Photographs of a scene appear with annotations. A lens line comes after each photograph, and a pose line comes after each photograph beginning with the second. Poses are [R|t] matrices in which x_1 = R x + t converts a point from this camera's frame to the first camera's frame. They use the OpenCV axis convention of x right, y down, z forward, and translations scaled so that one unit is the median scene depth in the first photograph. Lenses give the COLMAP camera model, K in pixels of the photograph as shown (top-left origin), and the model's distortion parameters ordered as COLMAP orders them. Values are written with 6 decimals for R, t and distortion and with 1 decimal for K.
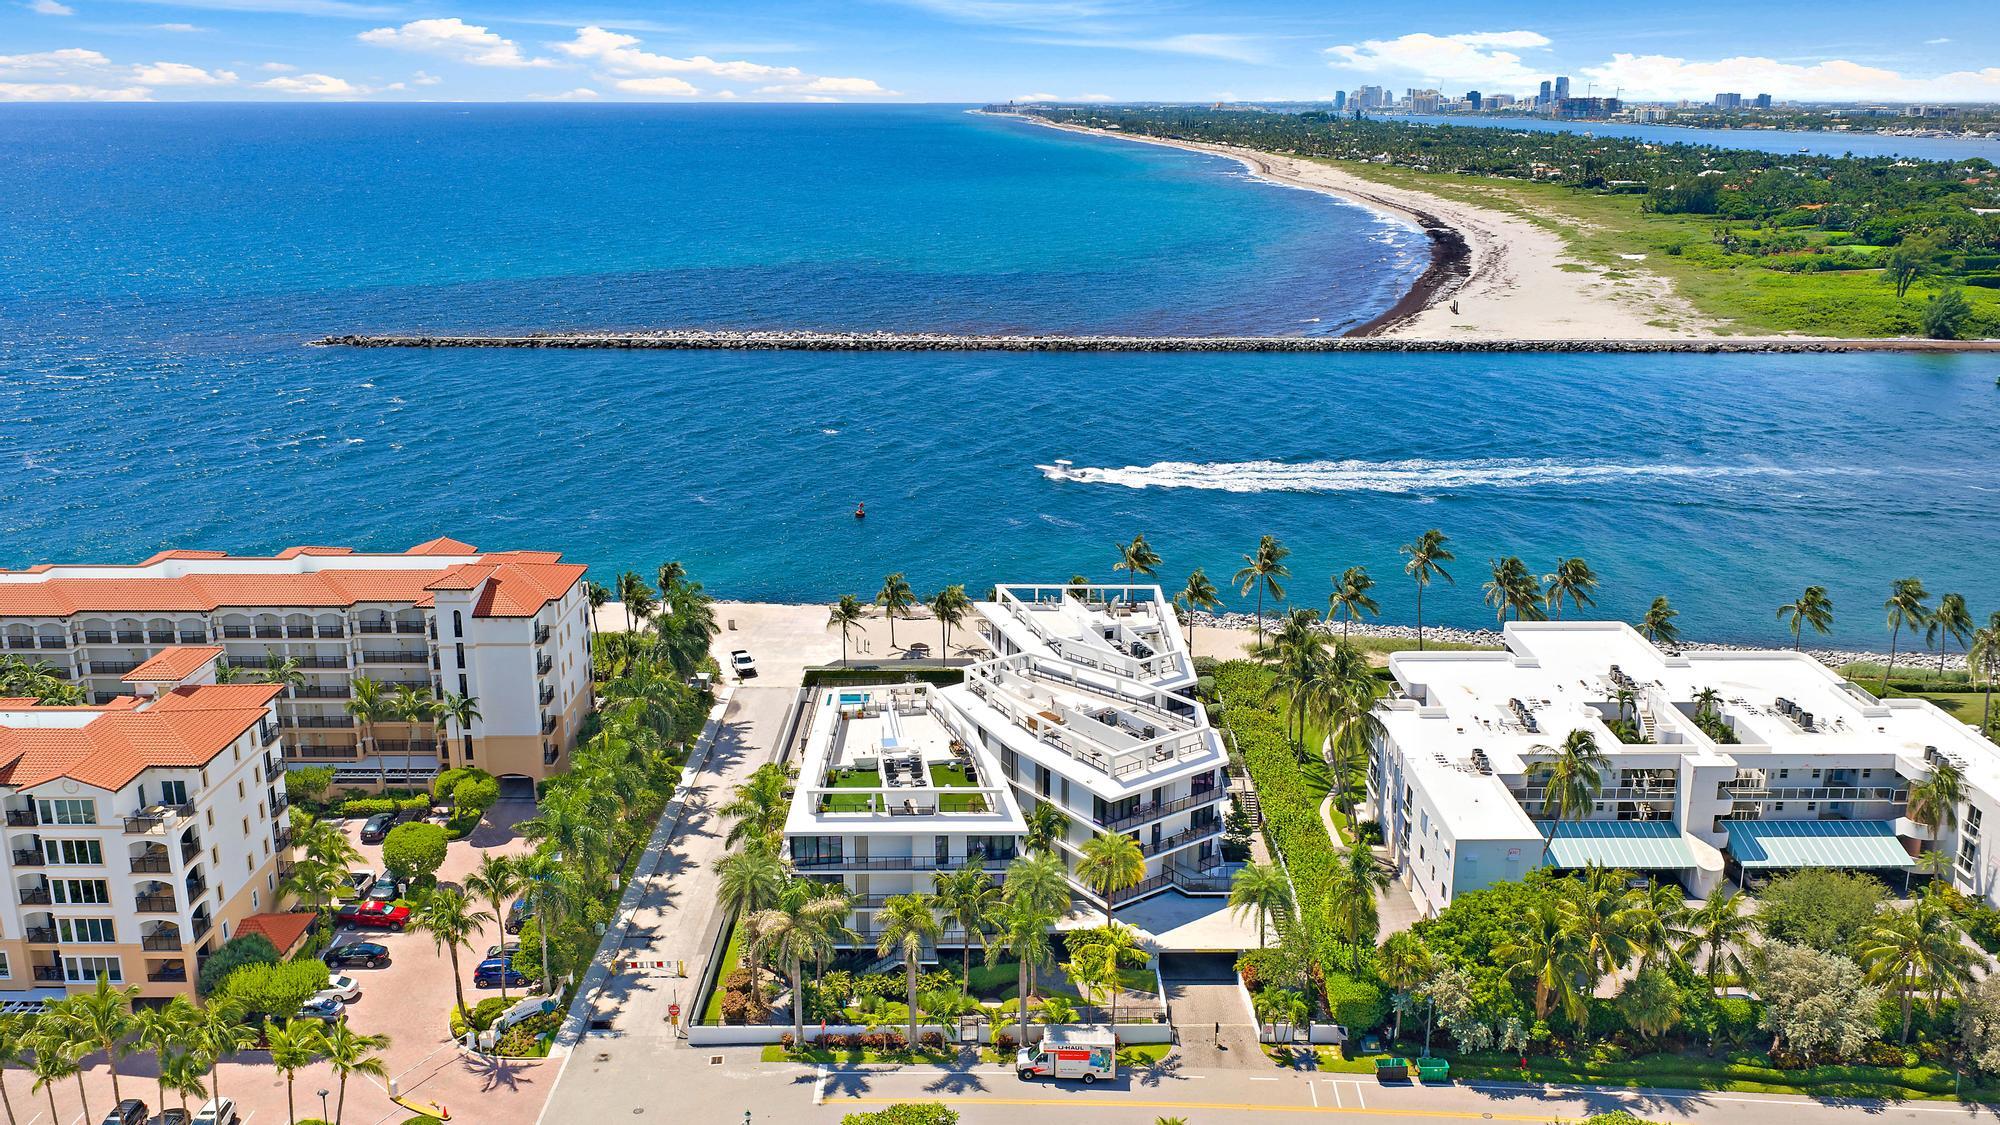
lens RADIAL K [[1736.7, 0, 1000.0], [0, 1736.7, 562.5], [0, 0, 1]] dist [0.009273, -0.002078]
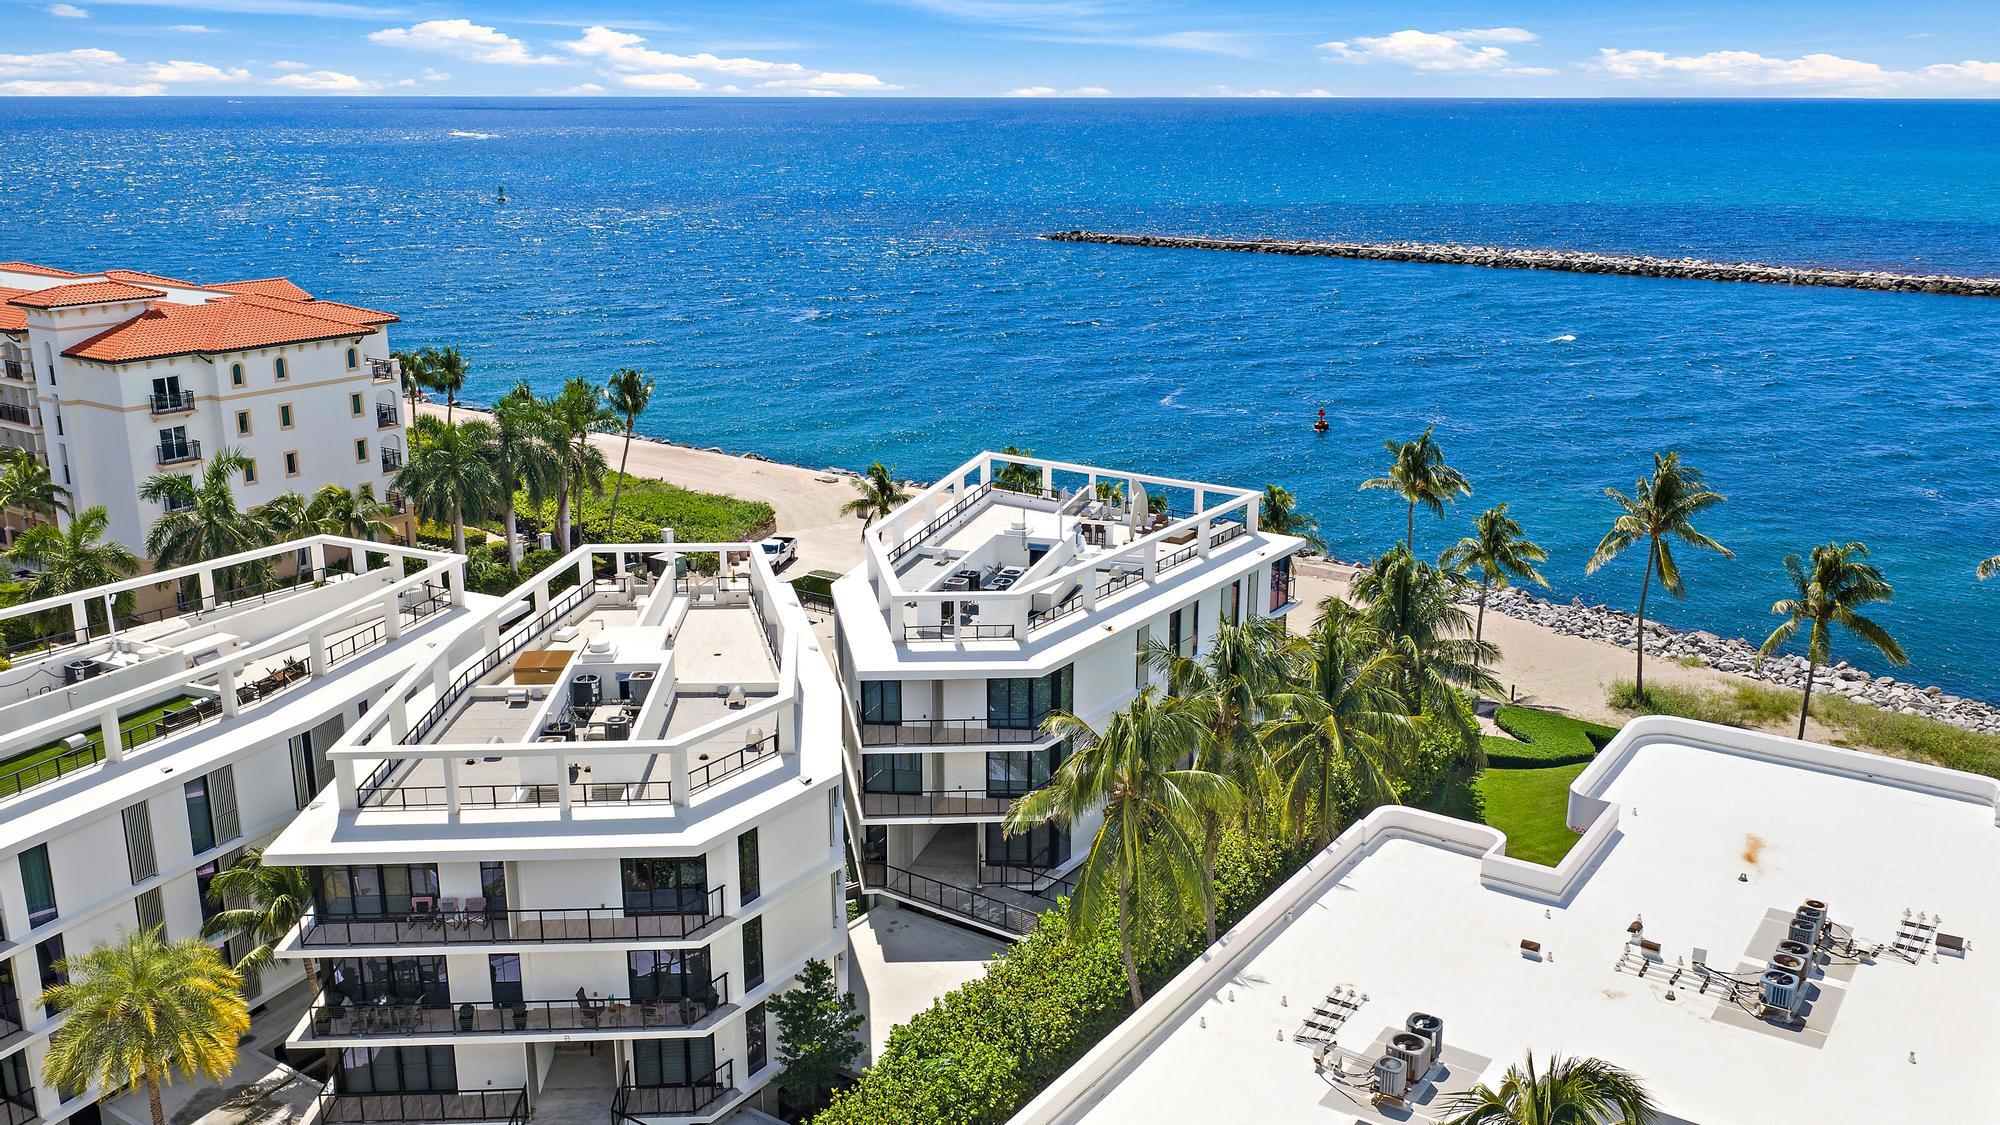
lens RADIAL K [[1678.8, 0, 1000.0], [0, 1678.8, 562.5], [0, 0, 1]] dist [0.014225, -0.018130]
pose [[0.810887, 0.149409, -0.565809, 0.348924], [-0.148903, 0.987714, 0.047419, 0.023222], [0.565942, 0.045799, 0.823172, 0.666765]]
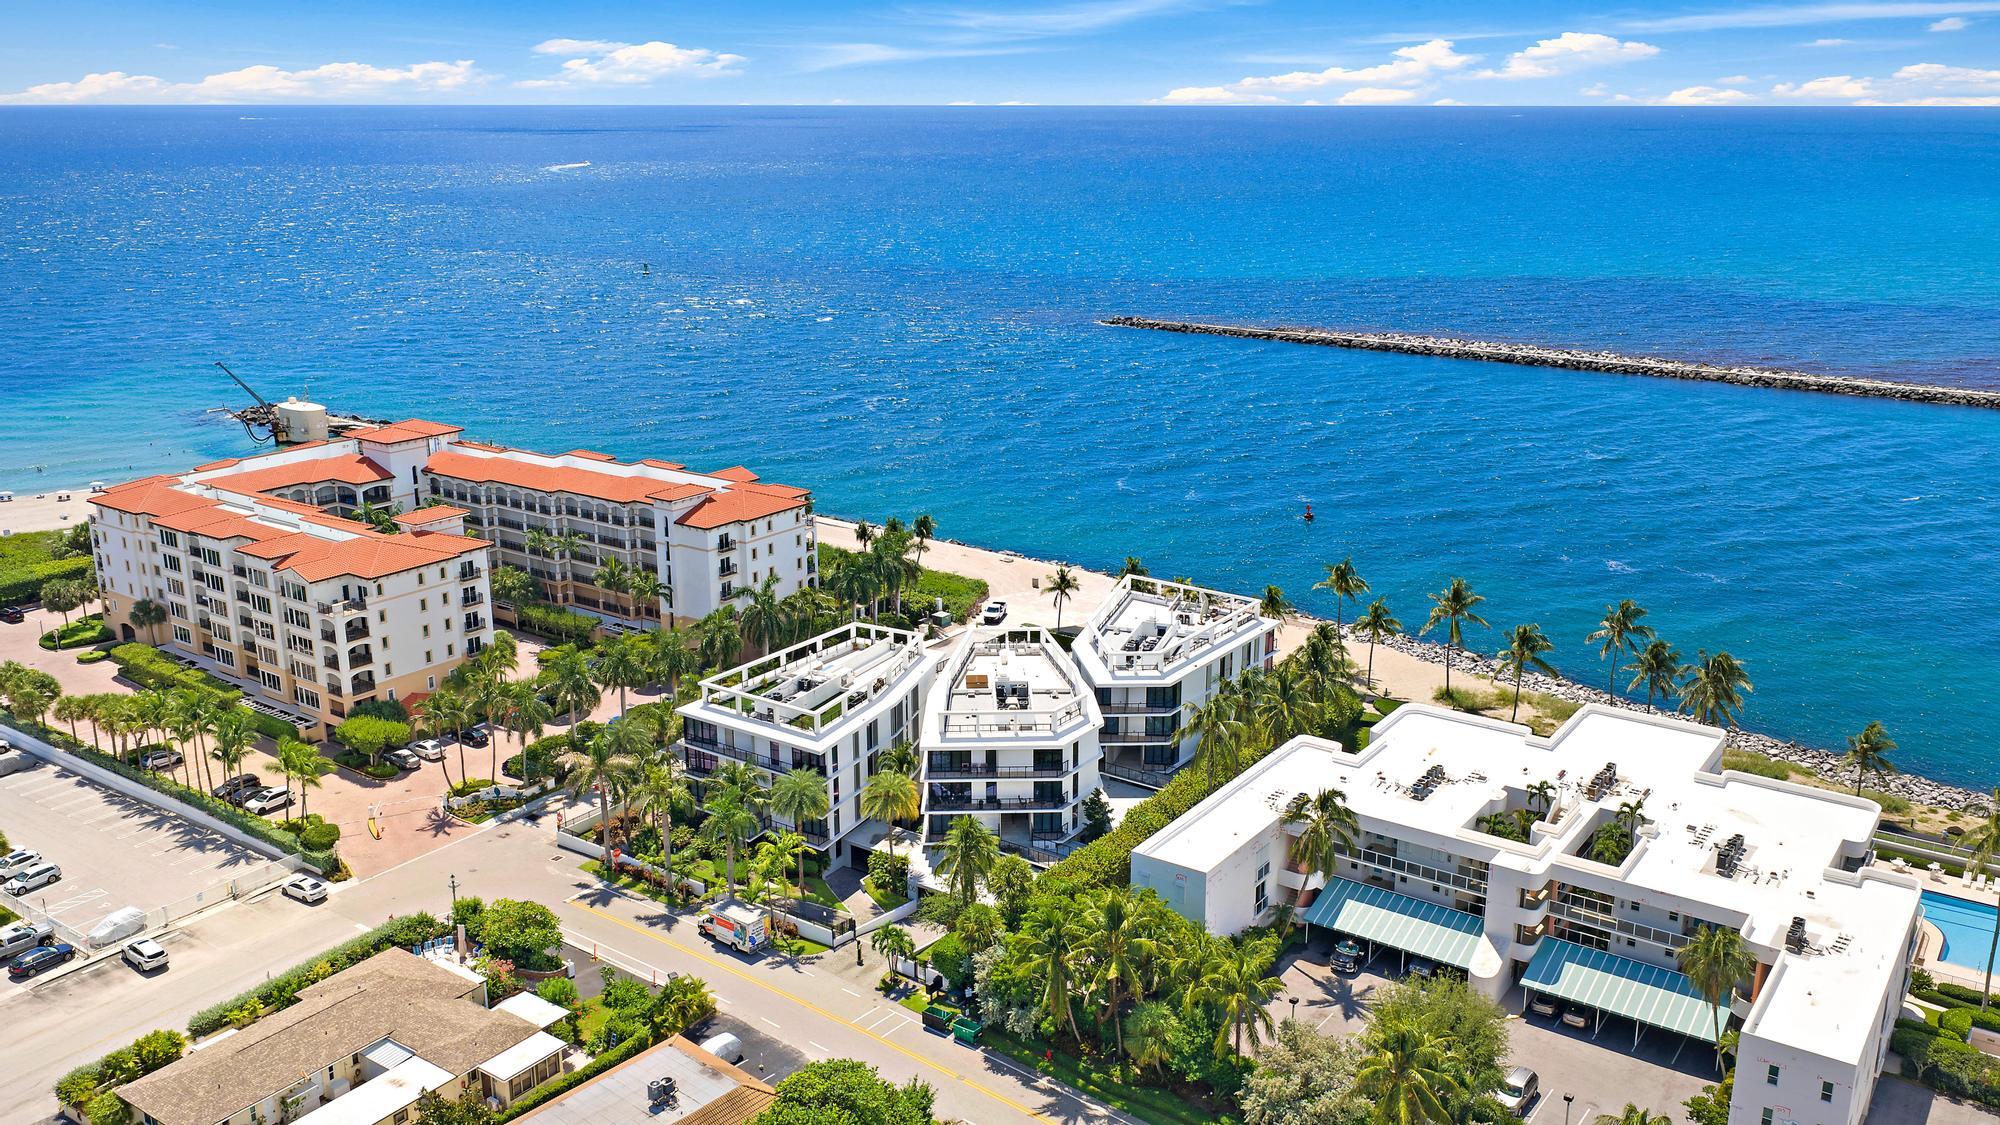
lens RADIAL K [[1678.8, 0, 1000.0], [0, 1678.8, 562.5], [0, 0, 1]] dist [0.014225, -0.018130]
pose [[0.802696, 0.156898, -0.575381, 0.631905], [-0.152036, 0.986732, 0.056966, -0.050571], [0.576684, 0.041752, 0.815899, 0.095710]]
